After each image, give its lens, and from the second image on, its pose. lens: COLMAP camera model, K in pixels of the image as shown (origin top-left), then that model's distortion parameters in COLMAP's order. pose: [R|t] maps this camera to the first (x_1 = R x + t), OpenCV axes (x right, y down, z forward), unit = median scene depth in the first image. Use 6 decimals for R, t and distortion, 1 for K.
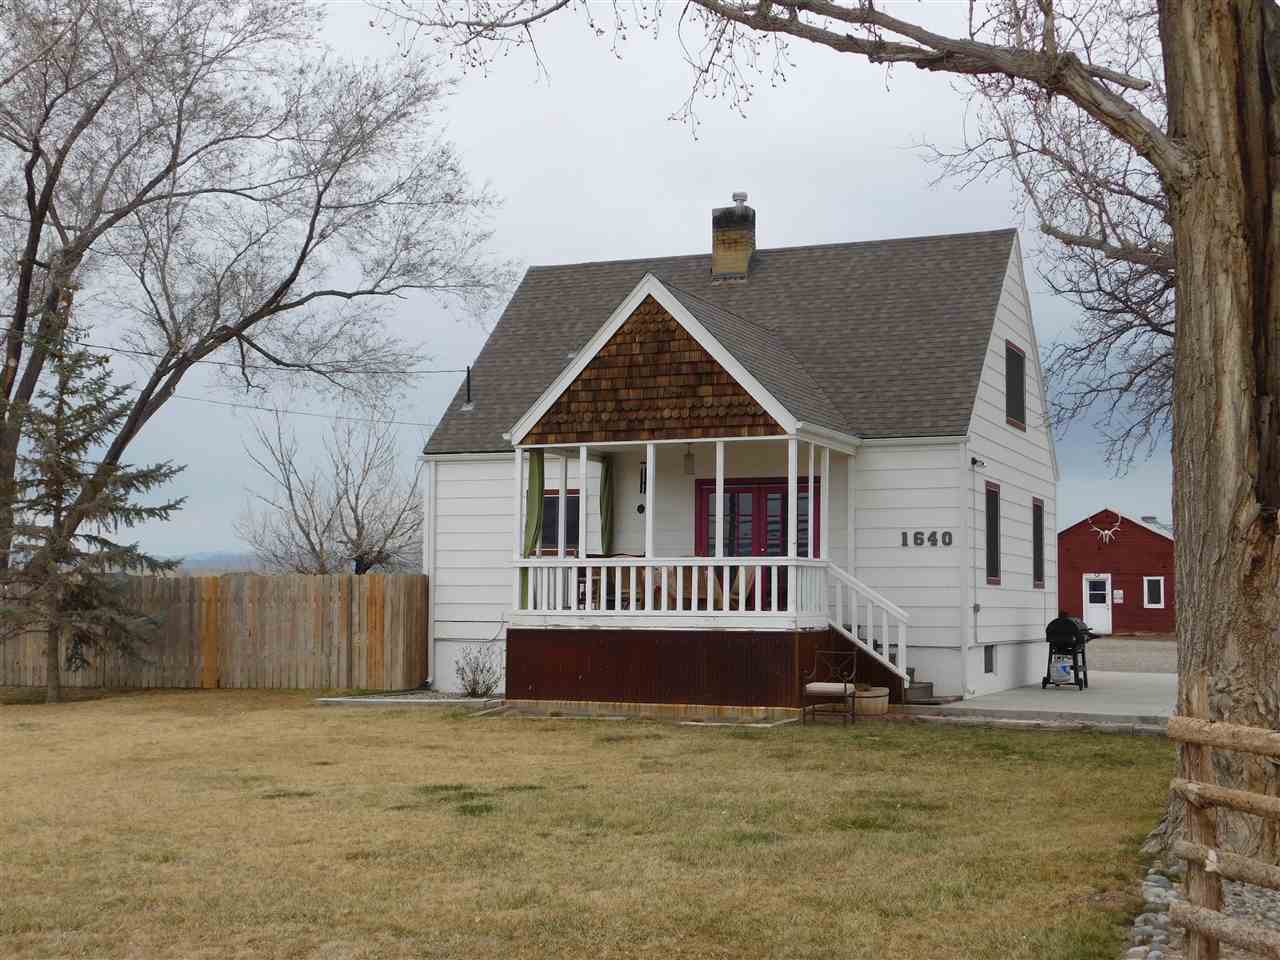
lens RADIAL K [[1739.3, 0, 650.0], [0, 1739.3, 480.4], [0, 0, 1]] dist [-0.014143, 0.000000]
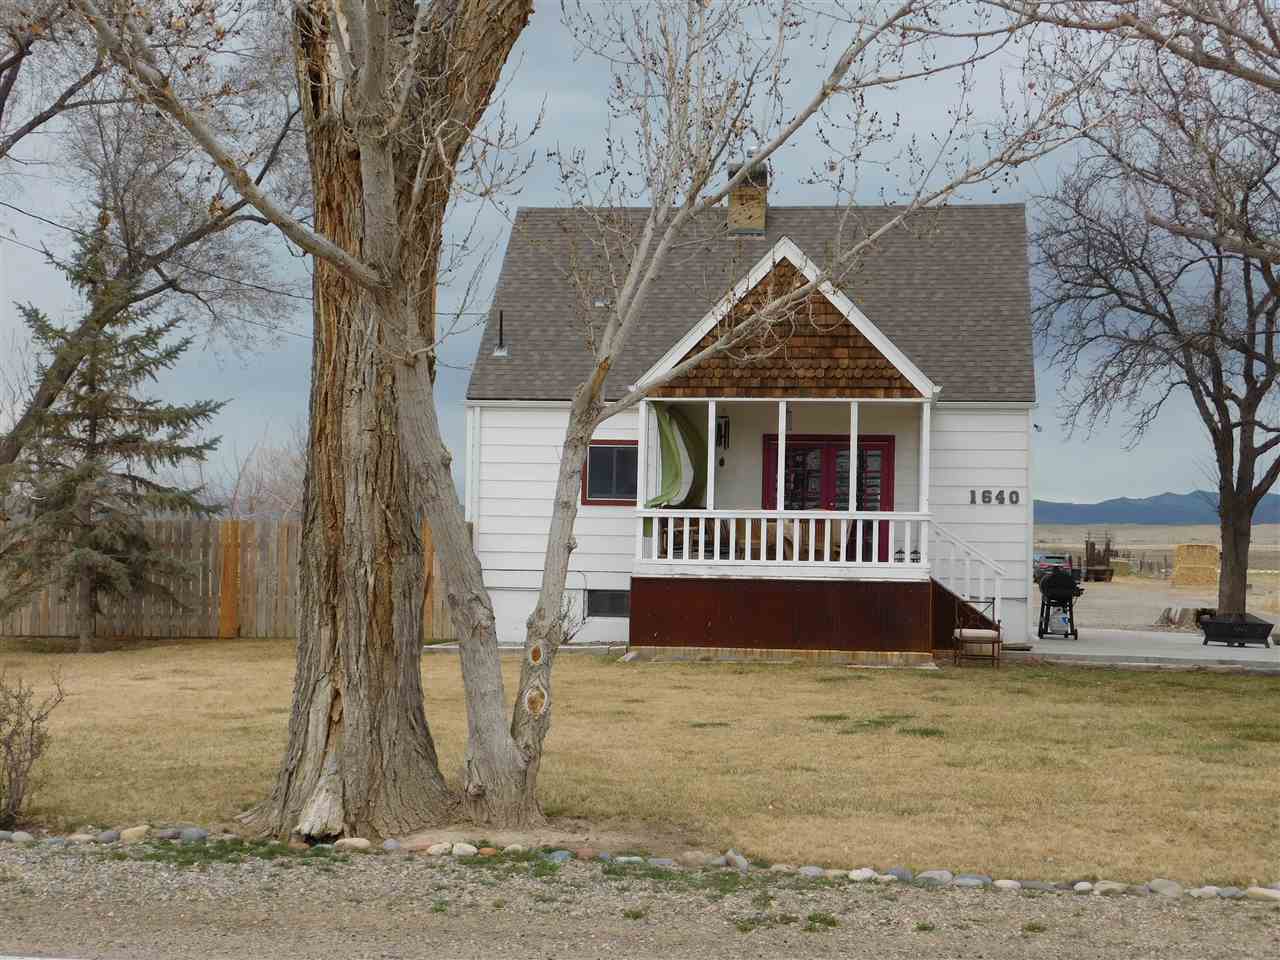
lens RADIAL K [[1966.6, 0, 639.2], [0, 1966.6, 507.7], [0, 0, 1]] dist [0.049697, 0.000000]
pose [[0.965227, 0.018863, 0.260731, -0.377990], [-0.030362, 0.998732, 0.040145, -0.002033], [-0.259643, -0.046666, 0.964576, -0.115868]]
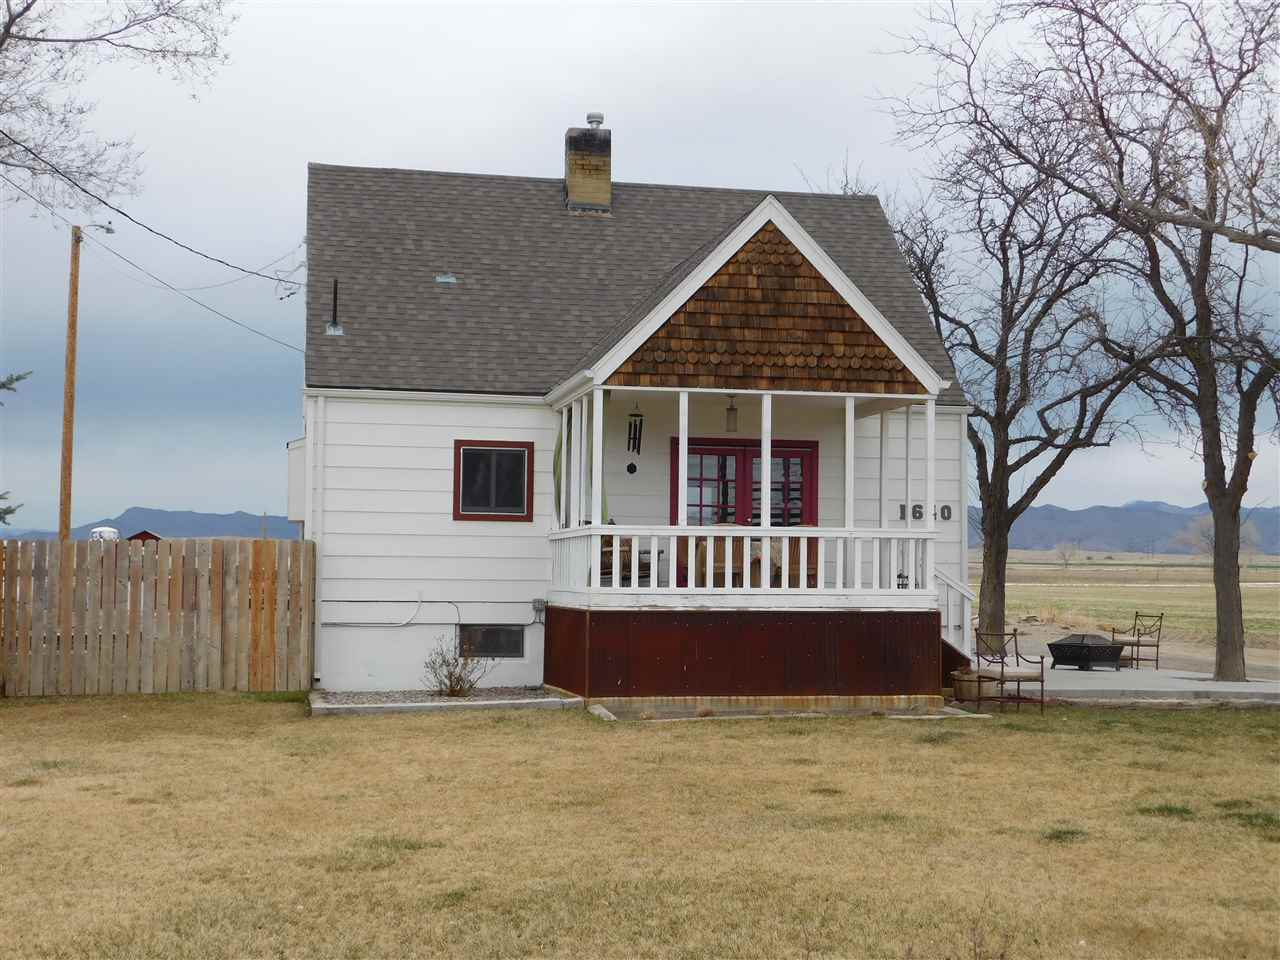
lens RADIAL K [[1739.3, 0, 640.6], [0, 1739.3, 472.6], [0, 0, 1]] dist [-0.014143, 0.000000]
pose [[0.820104, 0.038006, 0.570951, -0.524592], [-0.043540, 0.999044, -0.003962, 0.023042], [-0.570556, -0.021610, 0.820975, 0.319468]]
